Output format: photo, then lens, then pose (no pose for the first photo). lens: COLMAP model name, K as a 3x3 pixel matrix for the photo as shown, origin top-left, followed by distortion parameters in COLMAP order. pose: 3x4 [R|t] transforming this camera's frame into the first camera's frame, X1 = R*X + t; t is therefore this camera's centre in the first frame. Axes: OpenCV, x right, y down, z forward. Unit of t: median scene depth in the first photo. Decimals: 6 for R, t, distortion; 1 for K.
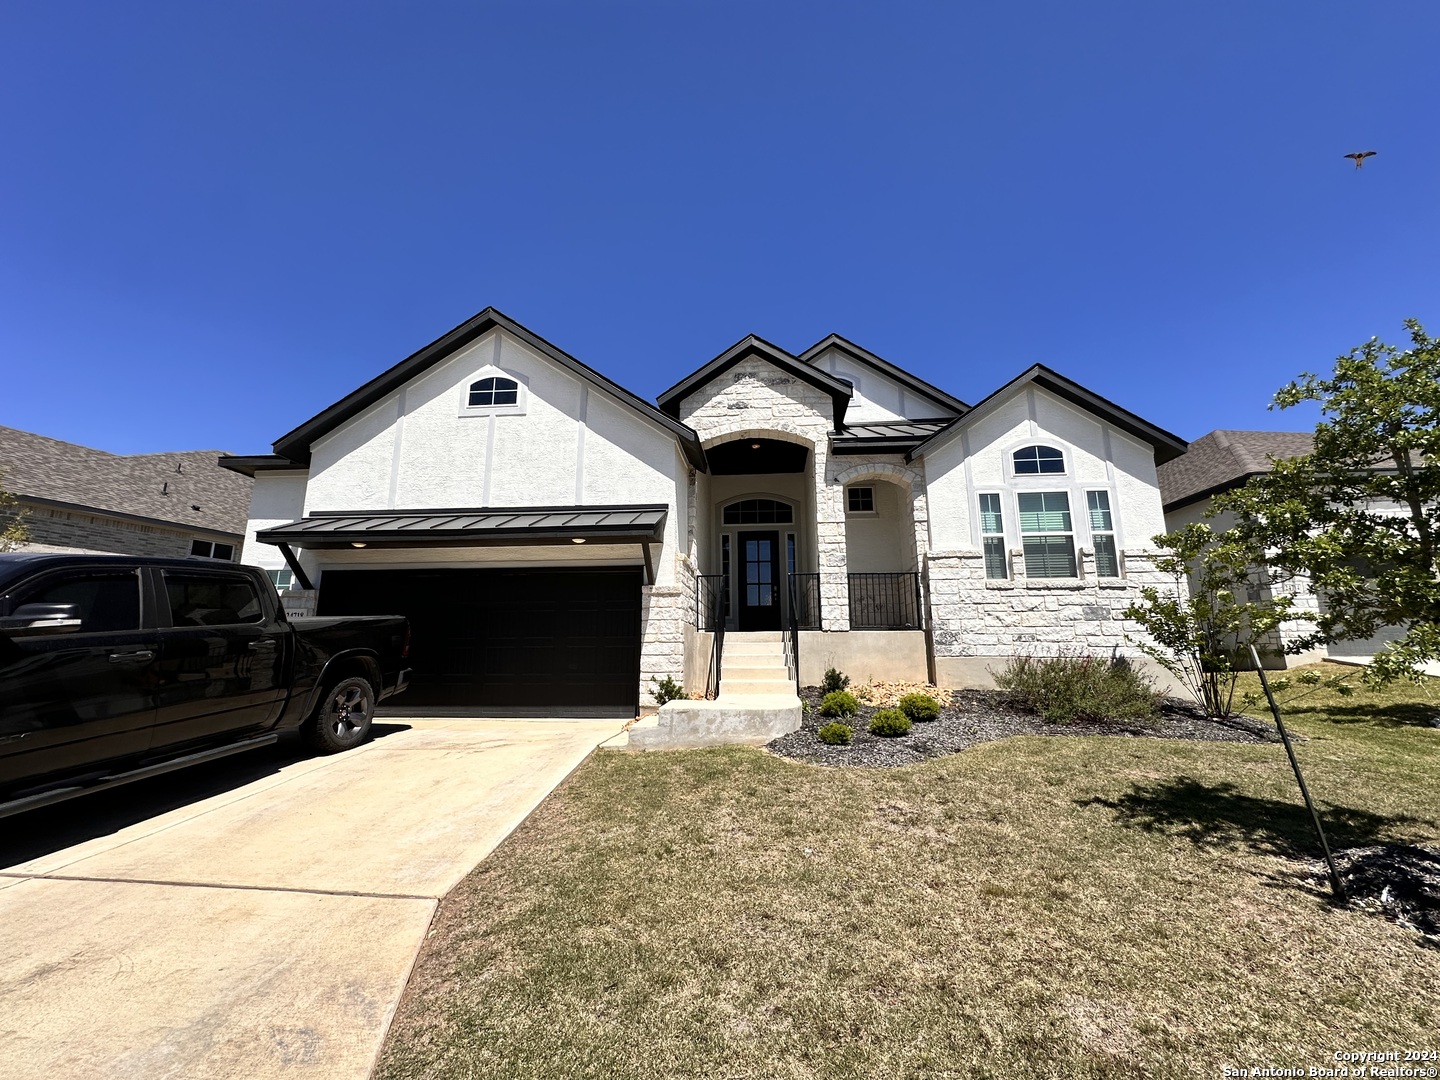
lens RADIAL K [[576.4, 0, 733.5], [0, 576.4, 542.3], [0, 0, 1]] dist [-0.002479, 0.000221]
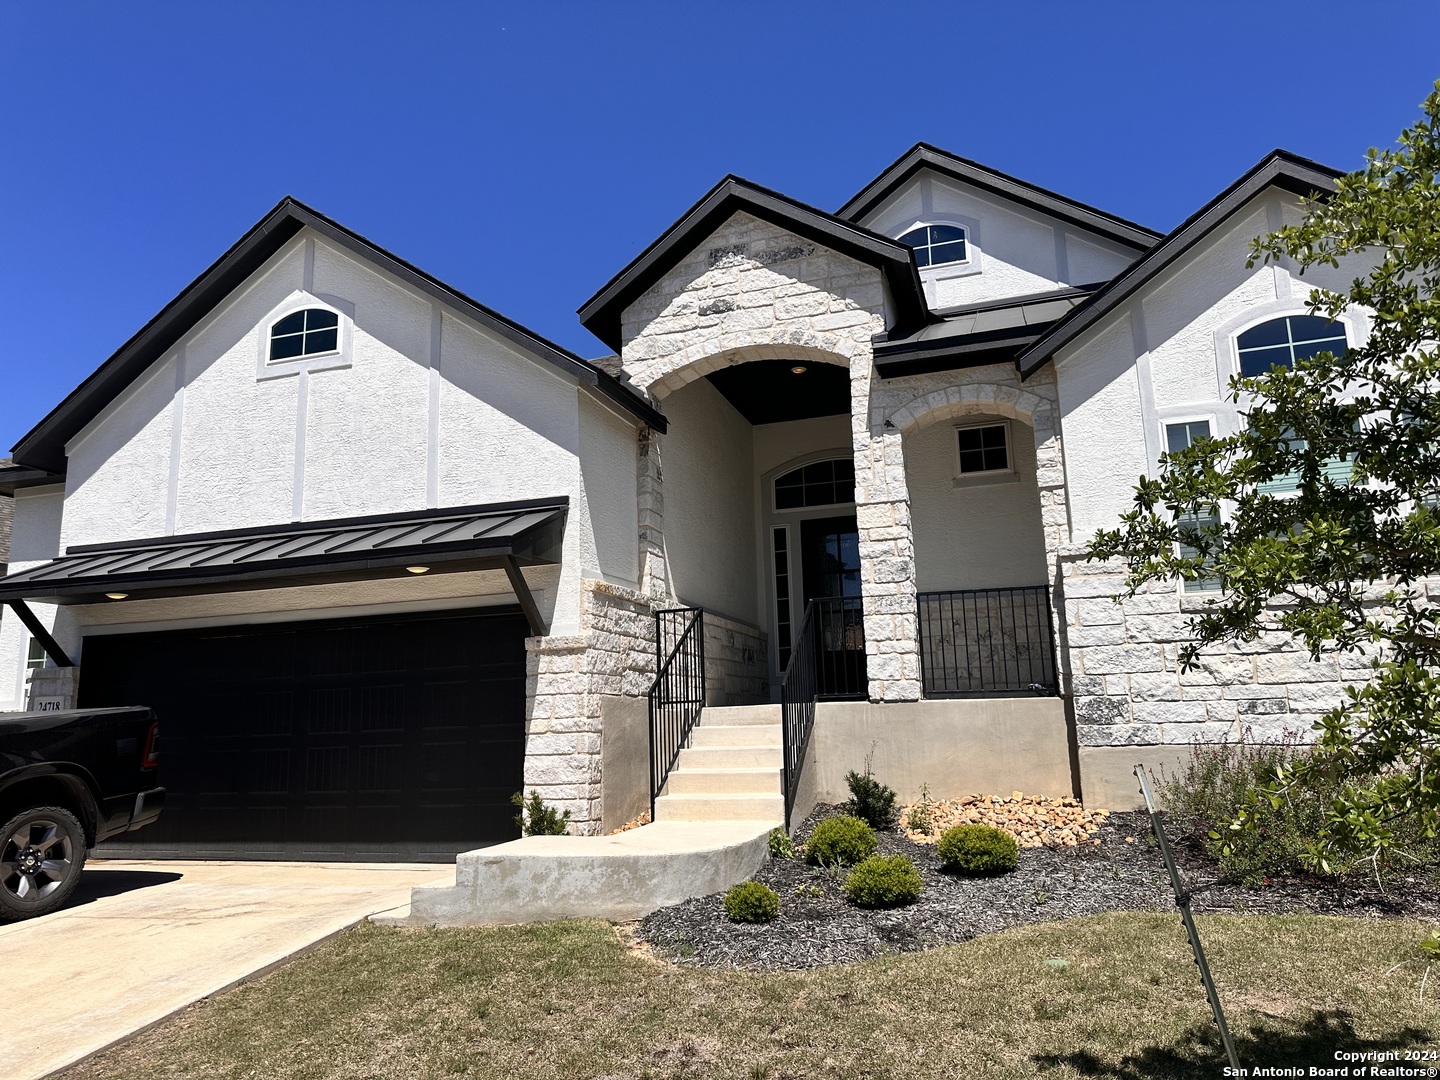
lens RADIAL K [[1011.2, 0, 721.1], [0, 1011.2, 541.4], [0, 0, 1]] dist [0.081780, -0.108402]
pose [[0.971007, -0.066270, -0.229681, 0.255793], [0.069183, 0.997593, 0.004643, -0.013290], [0.228820, -0.020399, 0.973255, 0.028541]]
